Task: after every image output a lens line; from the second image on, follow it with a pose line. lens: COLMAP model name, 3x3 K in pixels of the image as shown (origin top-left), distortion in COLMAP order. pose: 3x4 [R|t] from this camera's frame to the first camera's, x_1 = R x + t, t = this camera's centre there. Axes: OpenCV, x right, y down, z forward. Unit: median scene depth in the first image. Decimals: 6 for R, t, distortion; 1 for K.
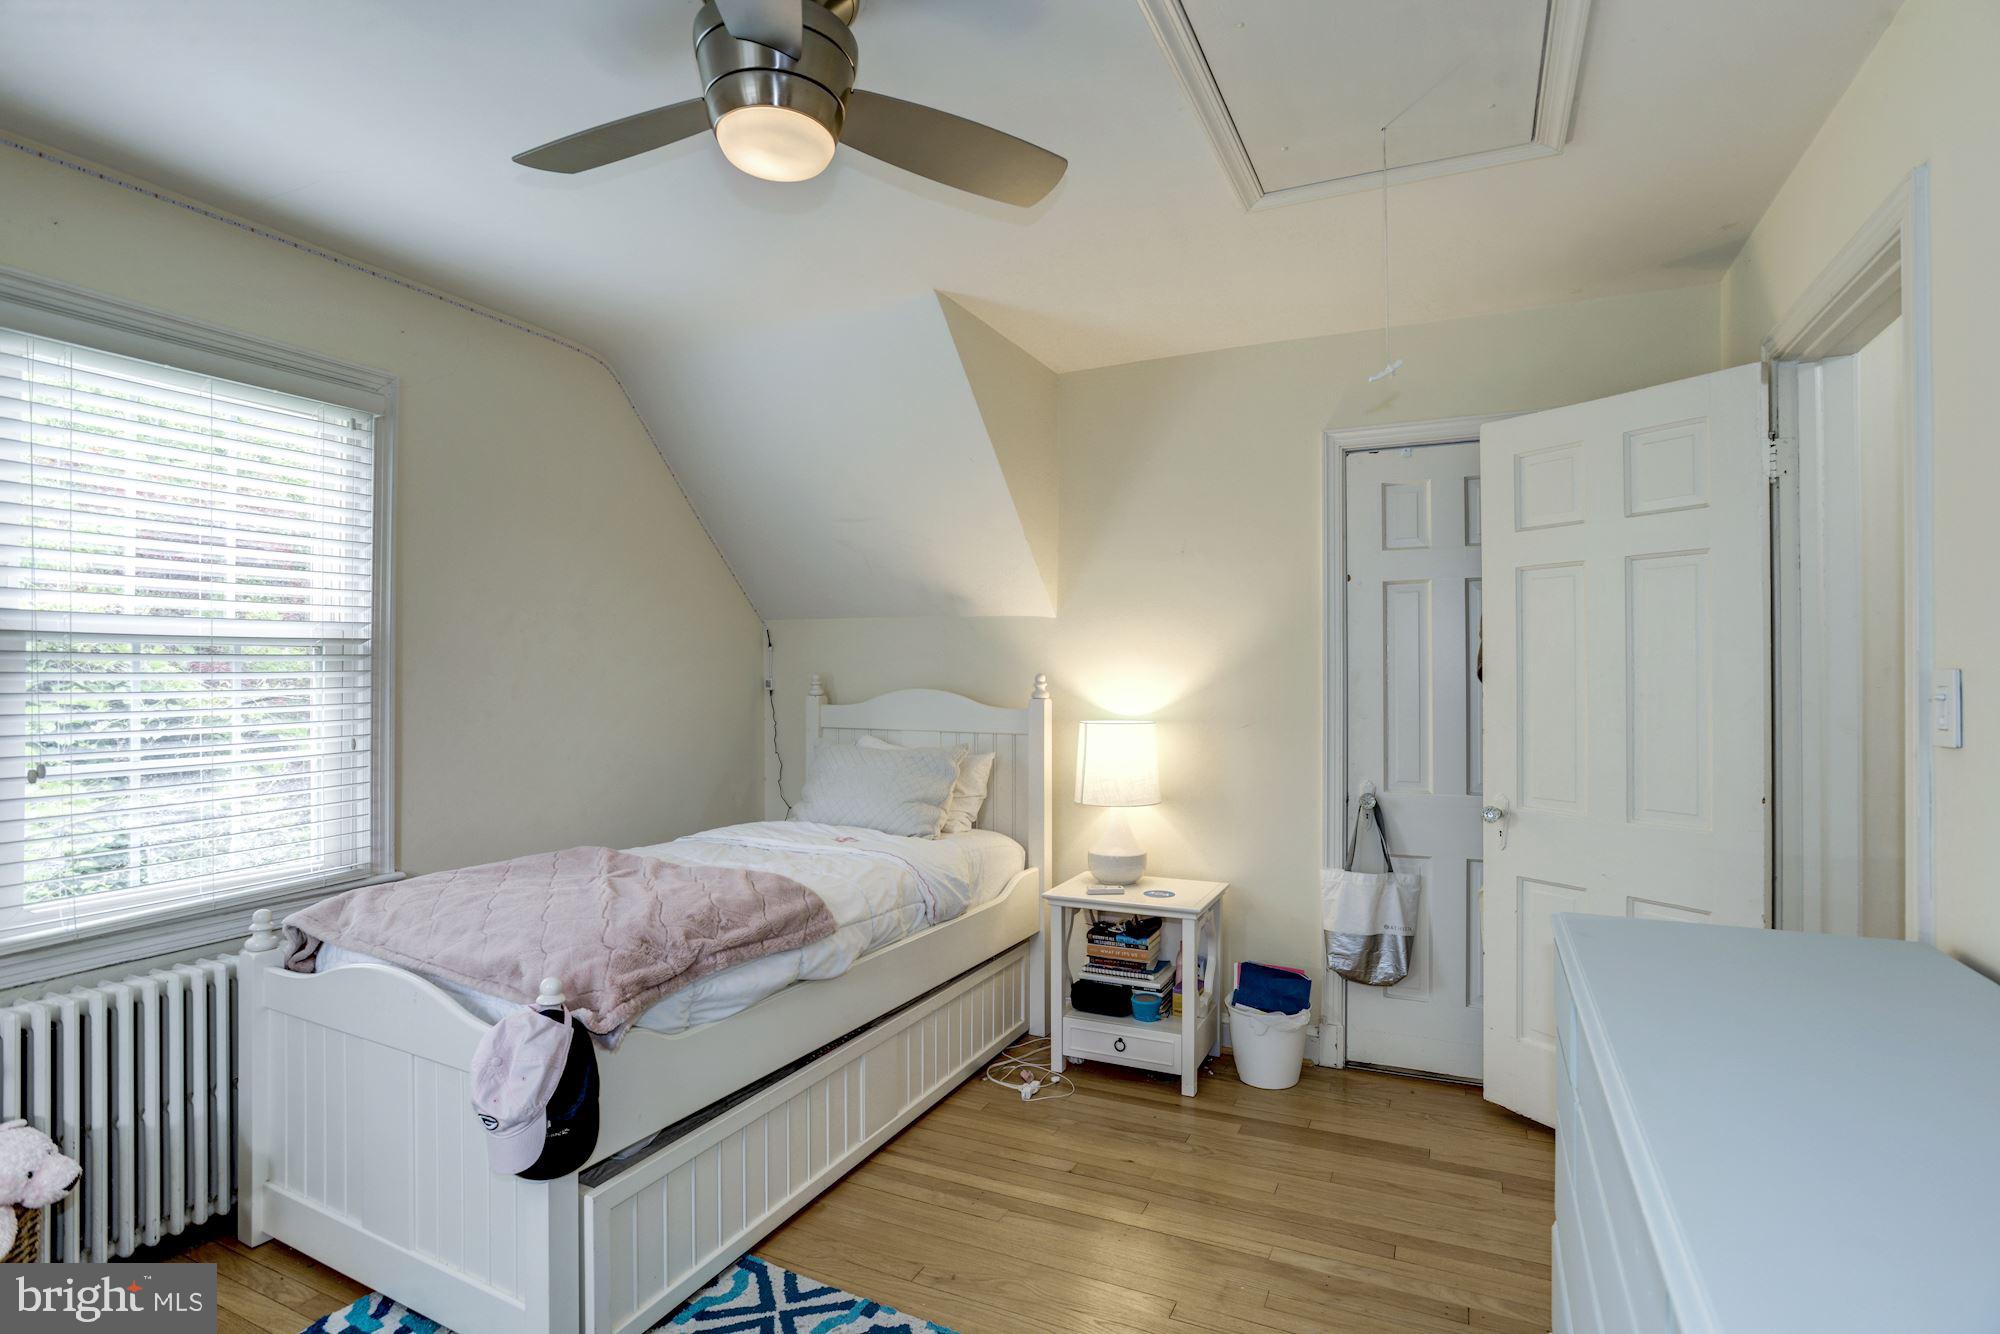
lens RADIAL K [[985.0, 0, 1000.4], [0, 985.0, 650.6], [0, 0, 1]] dist [-0.039943, 0.000447]
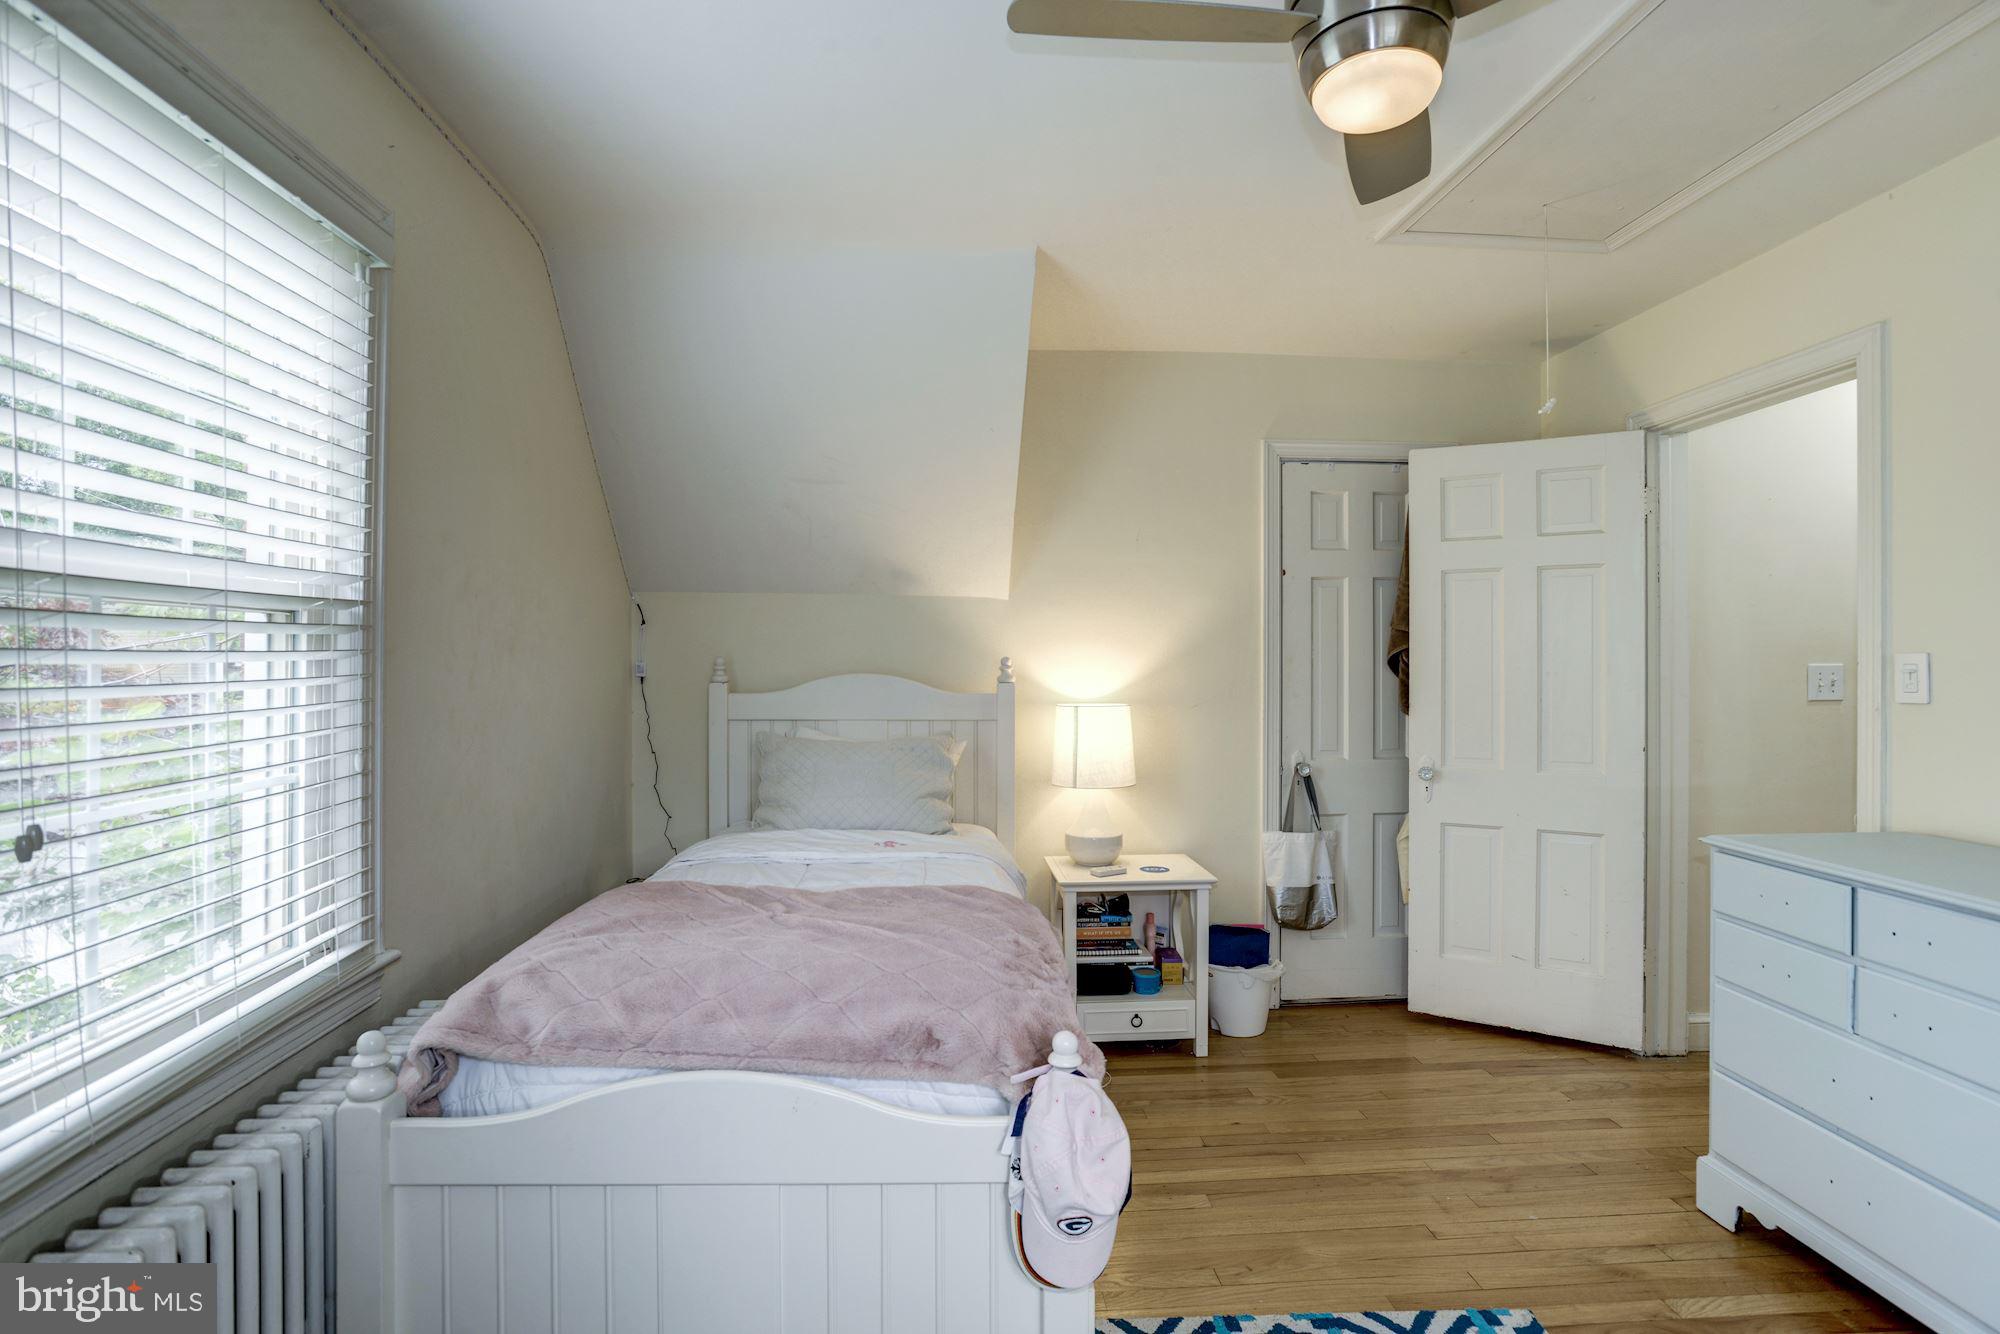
lens RADIAL K [[985.0, 0, 1000.4], [0, 985.0, 650.6], [0, 0, 1]] dist [-0.039943, 0.000447]
pose [[0.872103, 0.005412, 0.489292, -0.496447], [-0.011614, 0.999886, 0.009642, 0.008361], [-0.489184, -0.014092, 0.872067, 0.180797]]
